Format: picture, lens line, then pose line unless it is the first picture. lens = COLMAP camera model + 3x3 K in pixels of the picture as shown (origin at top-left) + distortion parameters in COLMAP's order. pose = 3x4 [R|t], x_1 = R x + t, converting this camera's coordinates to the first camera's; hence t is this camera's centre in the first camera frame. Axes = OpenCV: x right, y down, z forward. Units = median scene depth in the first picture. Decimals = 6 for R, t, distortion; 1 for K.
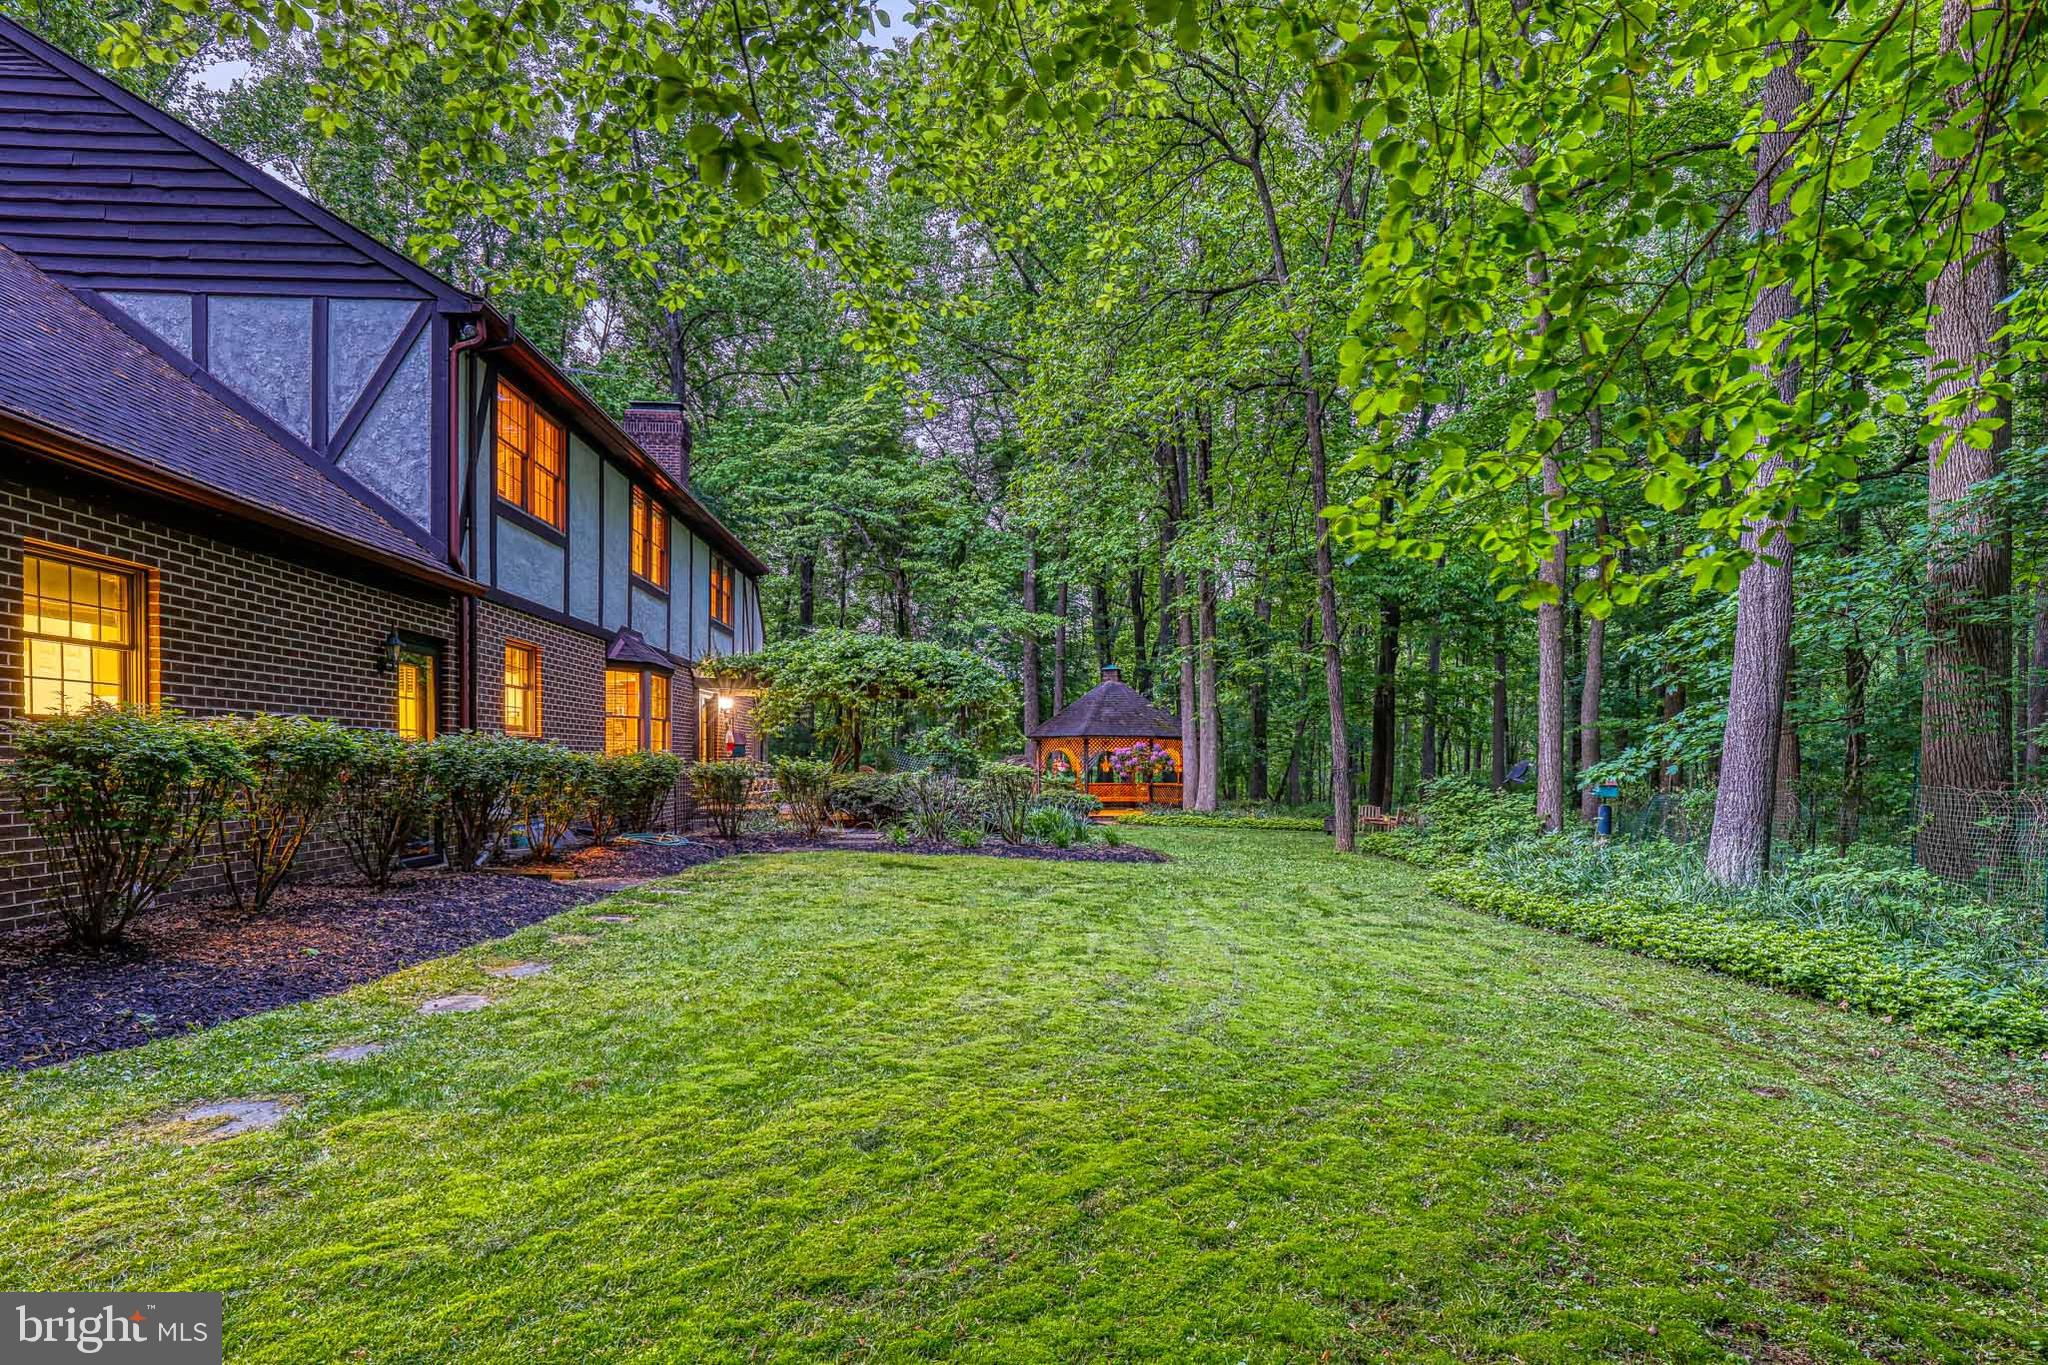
lens RADIAL K [[1057.9, 0, 1087.4], [0, 1057.9, 764.2], [0, 0, 1]] dist [-0.035242, -0.000106]
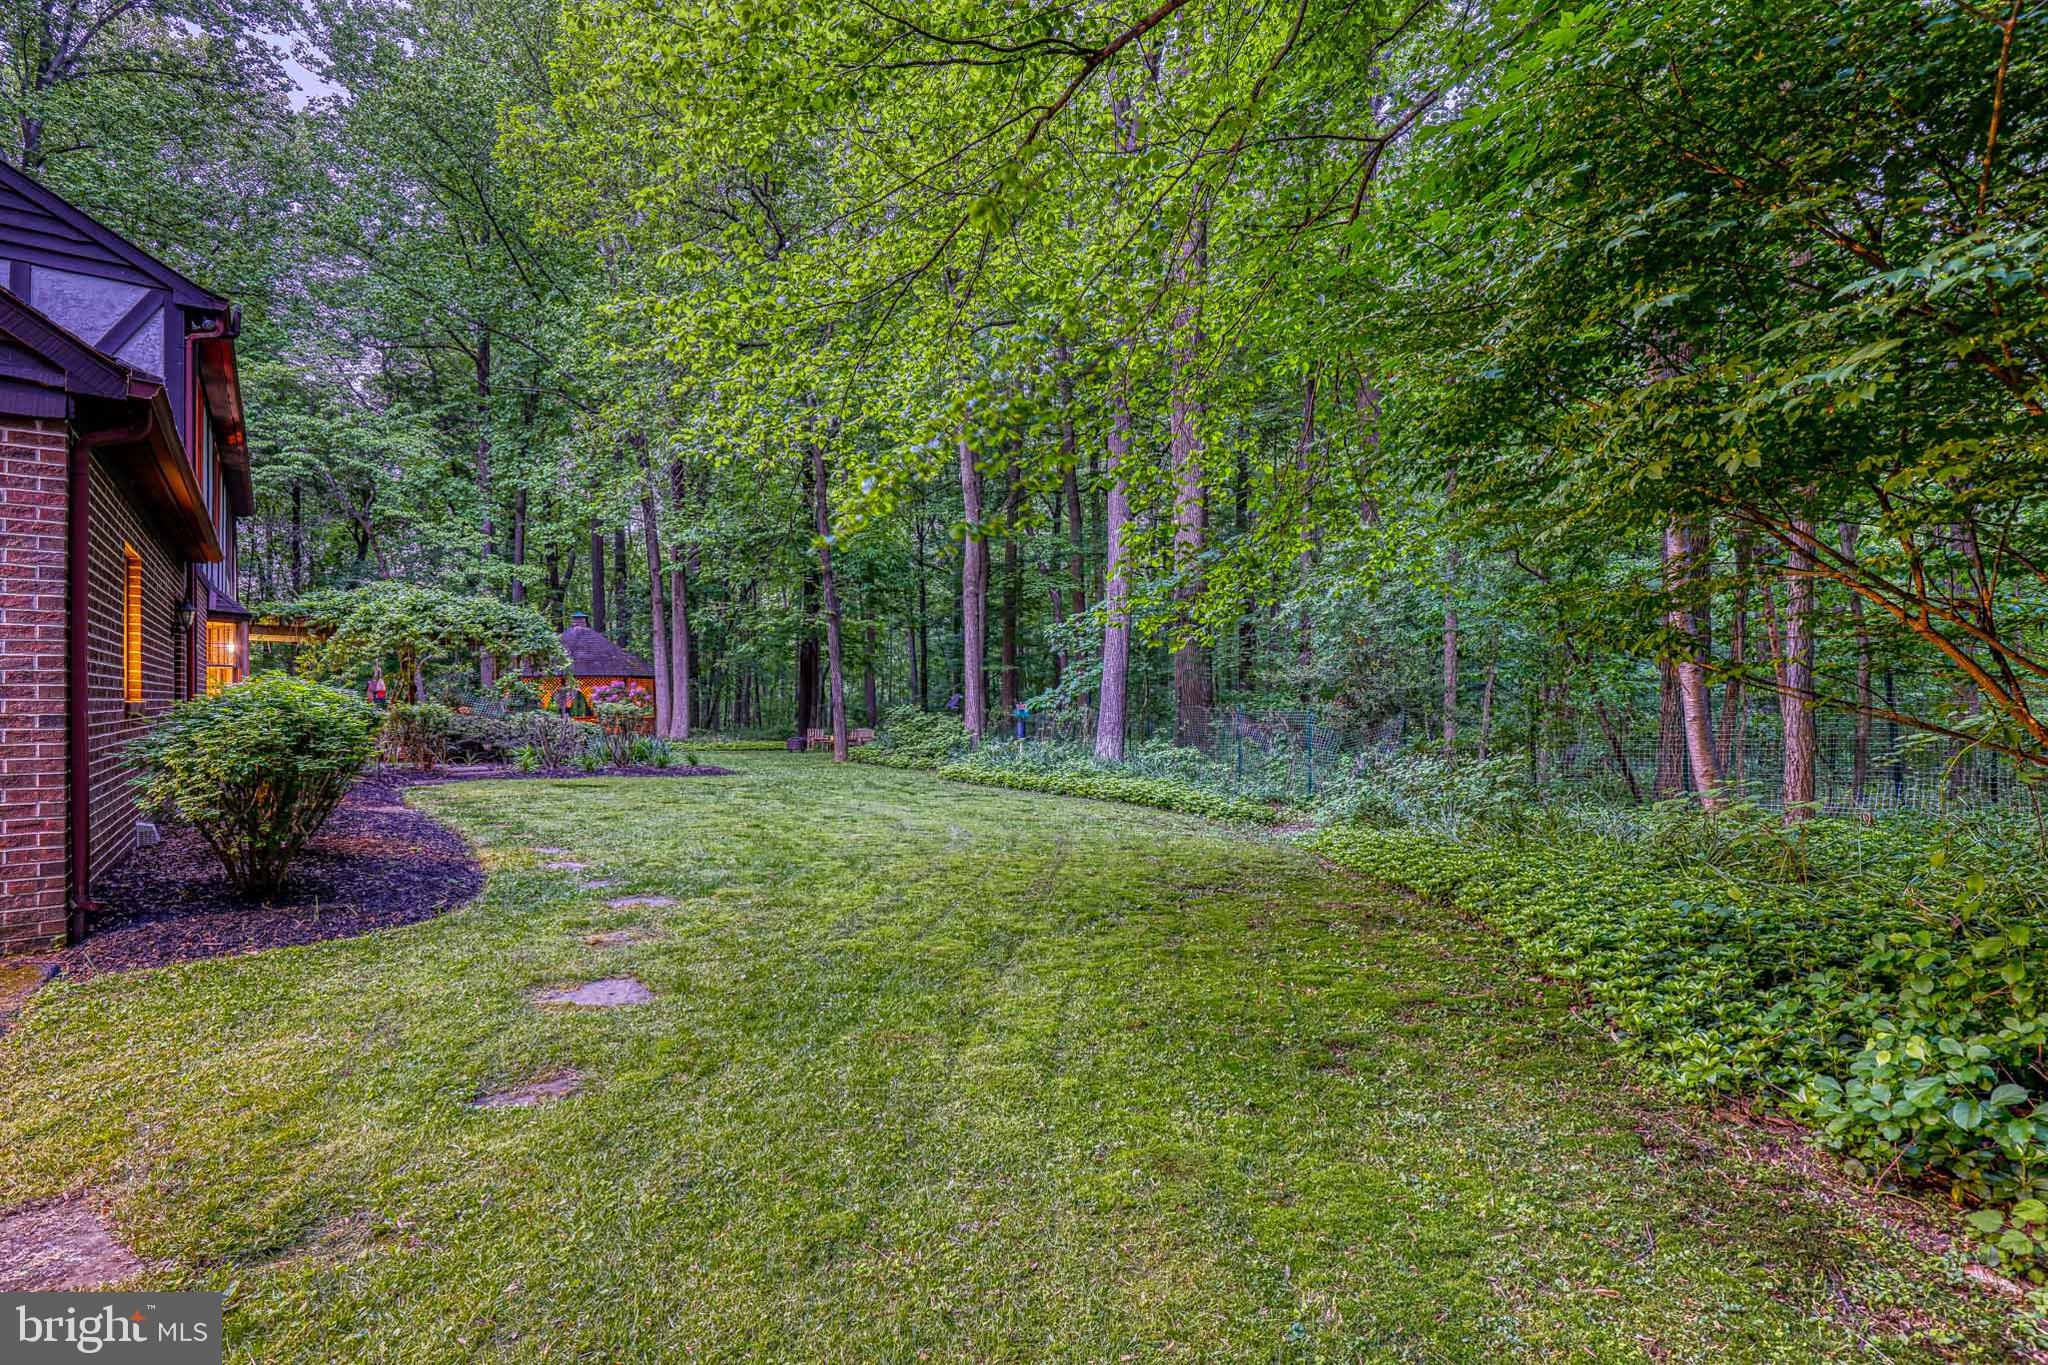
lens RADIAL K [[923.2, 0, 1051.4], [0, 923.2, 689.5], [0, 0, 1]] dist [-0.021388, 0.000236]
pose [[0.823342, -0.010081, 0.567456, -0.277644], [0.012661, 0.999920, -0.000607, -0.010634], [-0.567405, 0.007684, 0.823403, -0.208002]]
